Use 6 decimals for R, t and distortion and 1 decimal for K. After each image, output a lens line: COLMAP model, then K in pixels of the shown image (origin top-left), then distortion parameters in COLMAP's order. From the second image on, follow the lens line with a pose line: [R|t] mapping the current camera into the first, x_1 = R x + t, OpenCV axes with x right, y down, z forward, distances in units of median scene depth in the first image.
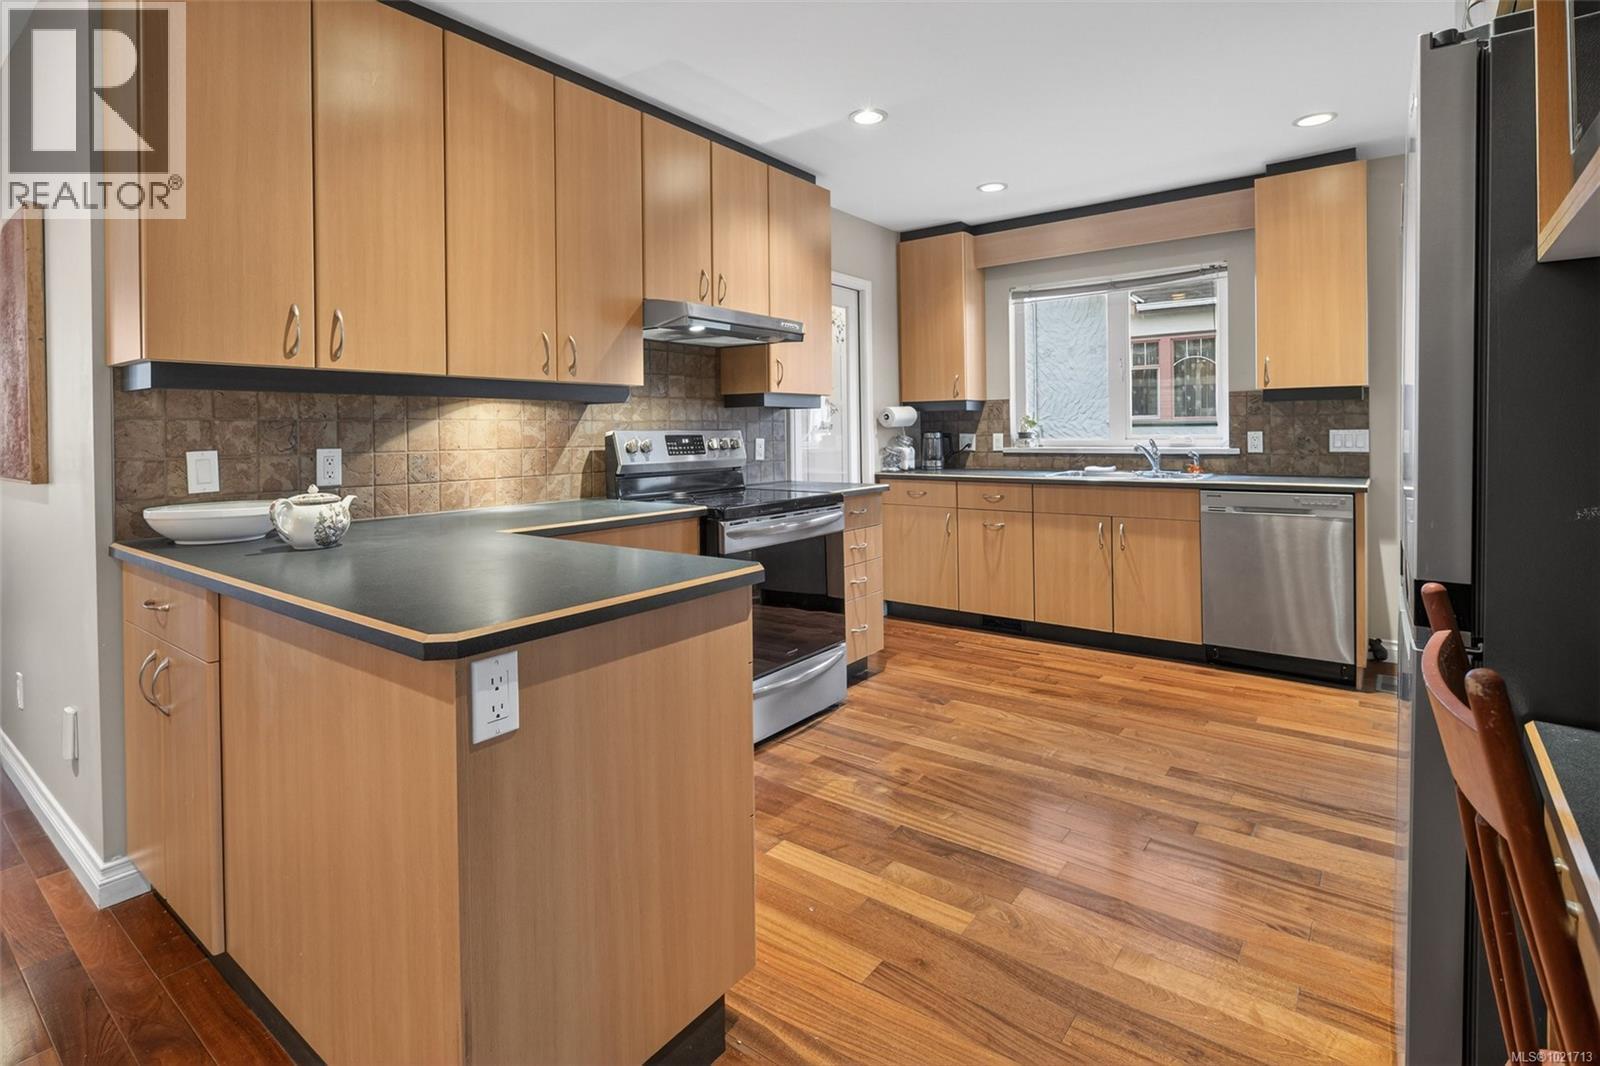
lens RADIAL K [[791.7, 0, 793.1], [0, 791.7, 436.4], [0, 0, 1]] dist [-0.000685, -0.003154]
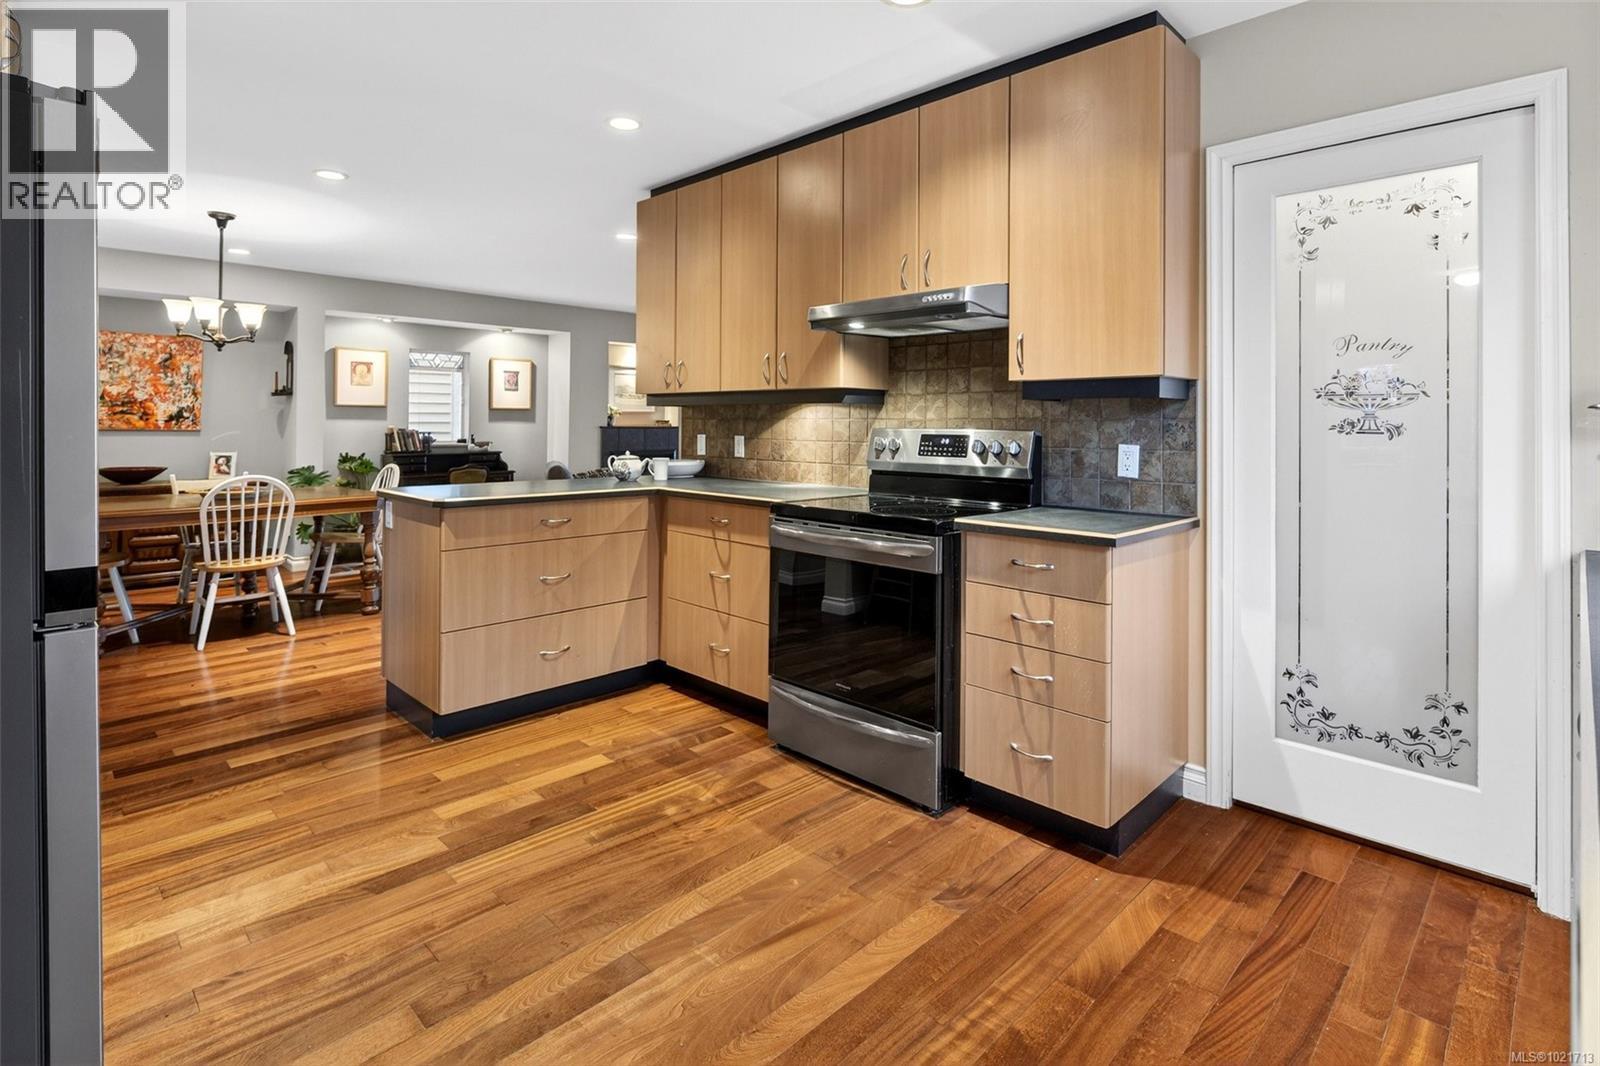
lens RADIAL K [[781.0, 0, 789.2], [0, 781.0, 418.6], [0, 0, 1]] dist [0.007859, -0.005175]
pose [[-0.135094, 0.003798, -0.990826, 0.715424], [-0.013069, 0.999899, 0.005615, -0.021513], [0.990747, 0.013708, -0.135030, 0.881952]]
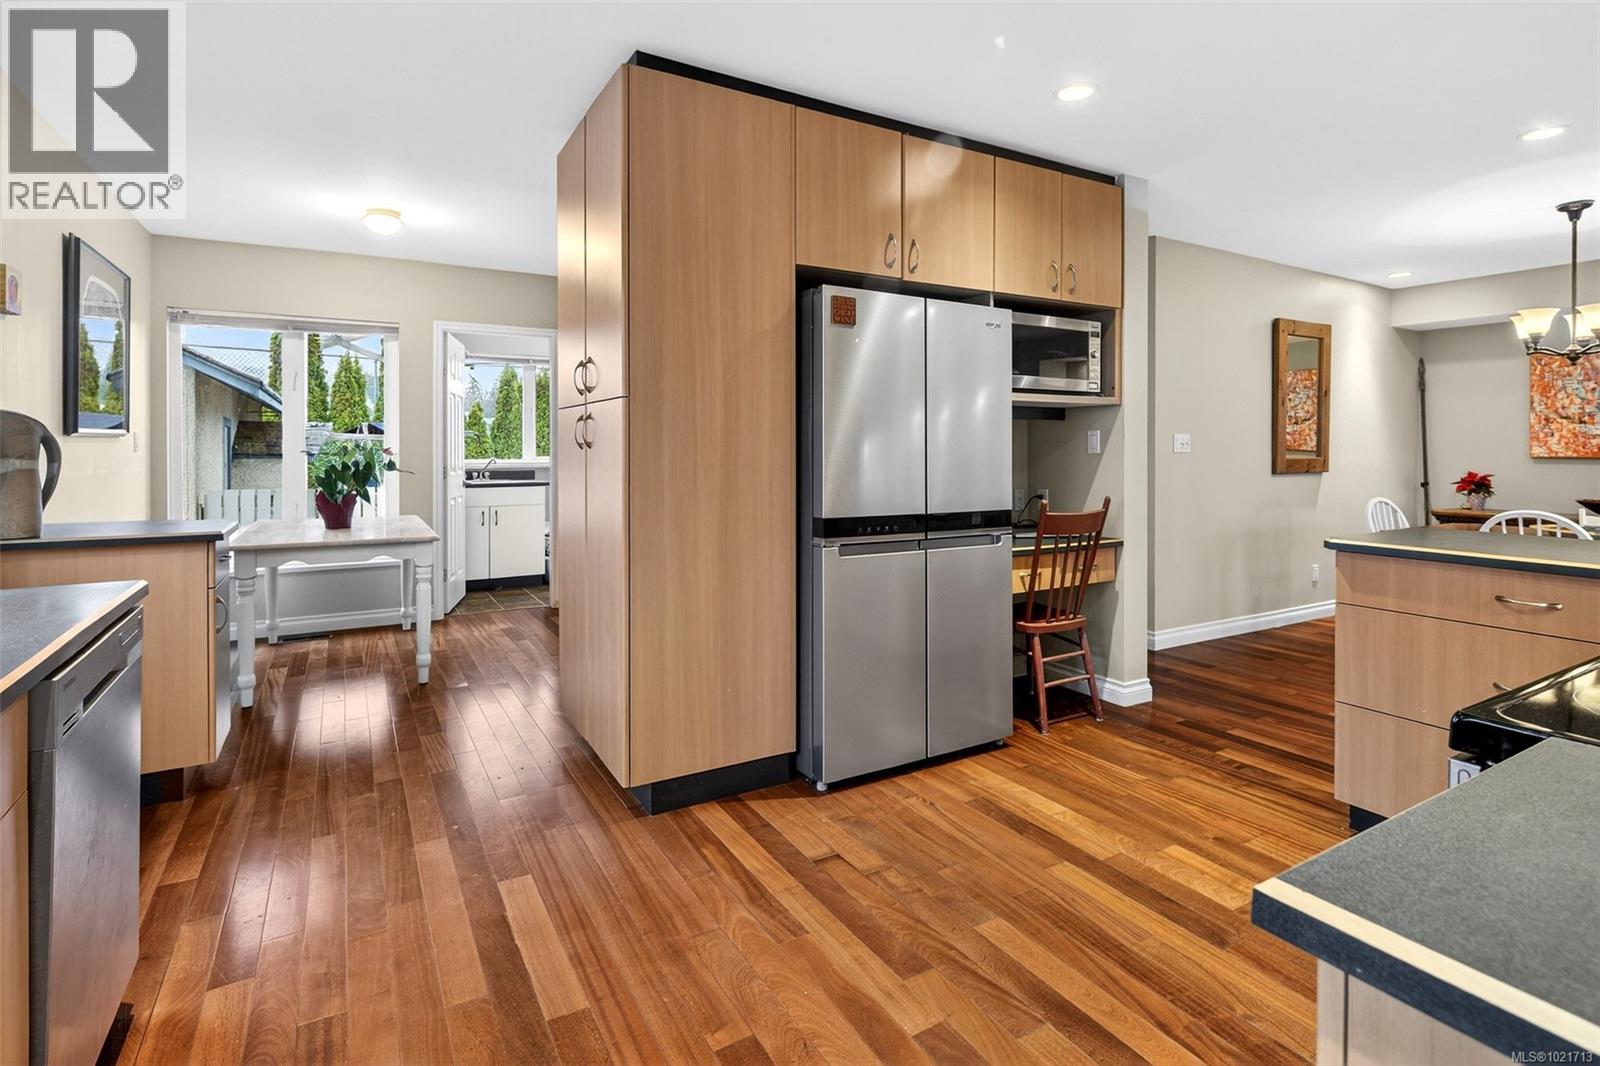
lens RADIAL K [[781.0, 0, 800.9], [0, 781.0, 448.8], [0, 0, 1]] dist [0.007859, -0.005175]
pose [[-0.926265, 0.007877, 0.376792, 0.145254], [0.011428, 0.999909, 0.007190, -0.016443], [-0.376701, 0.010966, -0.926270, 1.205286]]
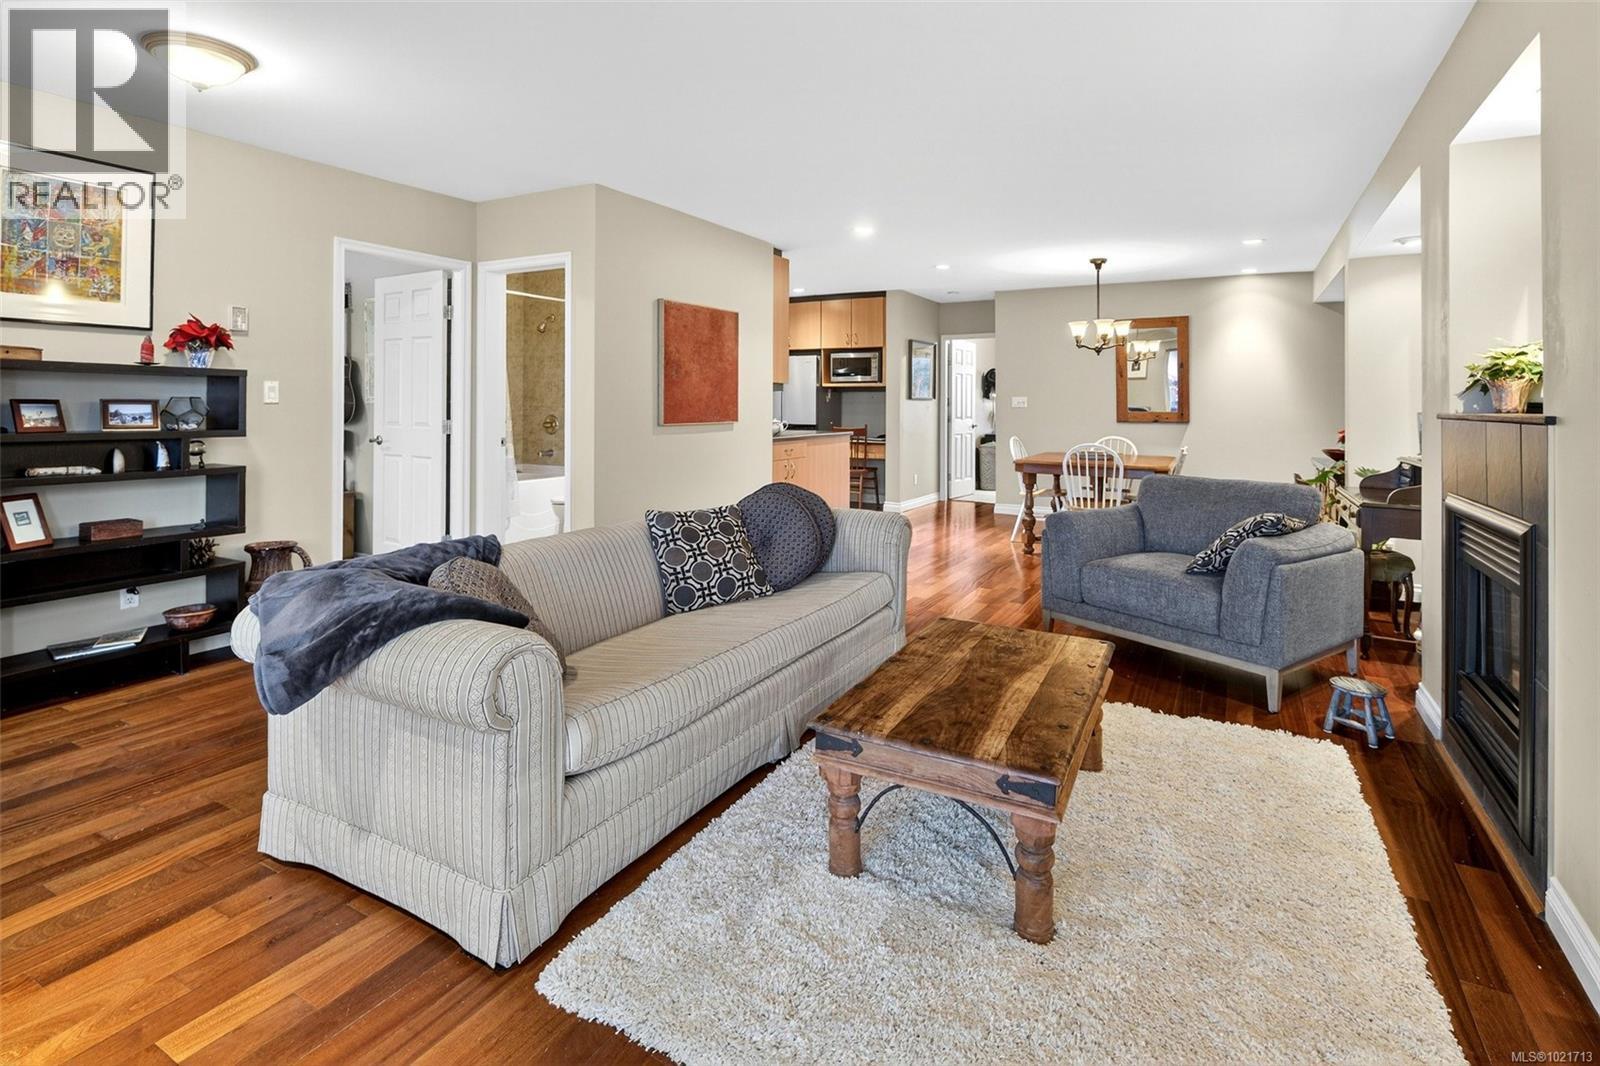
lens RADIAL K [[777.8, 0, 782.1], [0, 777.8, 396.6], [0, 0, 1]] dist [0.000548, -0.001055]
pose [[-0.123926, 0.017927, 0.992129, -2.203637], [0.004745, 0.999836, -0.017474, 0.012472], [-0.992280, 0.002542, -0.123991, 0.739120]]
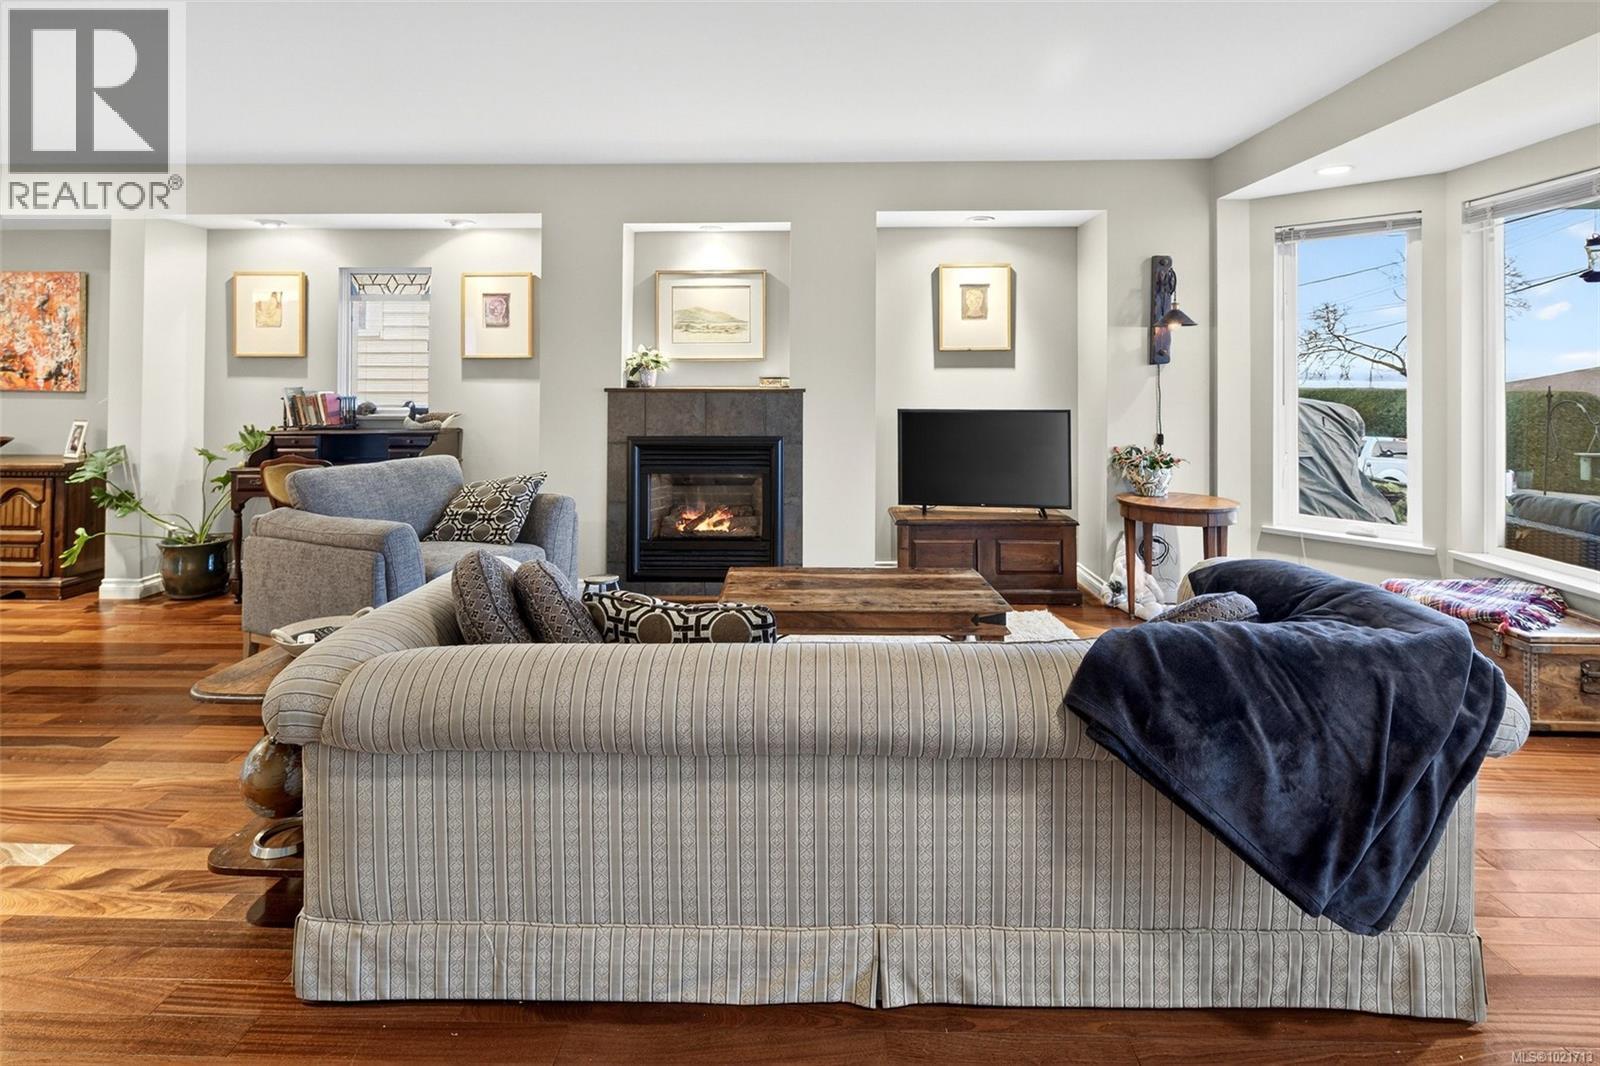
lens RADIAL K [[777.8, 0, 805.2], [0, 777.8, 365.2], [0, 0, 1]] dist [0.000548, -0.001055]
pose [[-0.807256, 0.000730, -0.590201, -1.067077], [0.000457, 1.000000, 0.000612, -0.014113], [0.590201, 0.000224, -0.807256, 1.162309]]
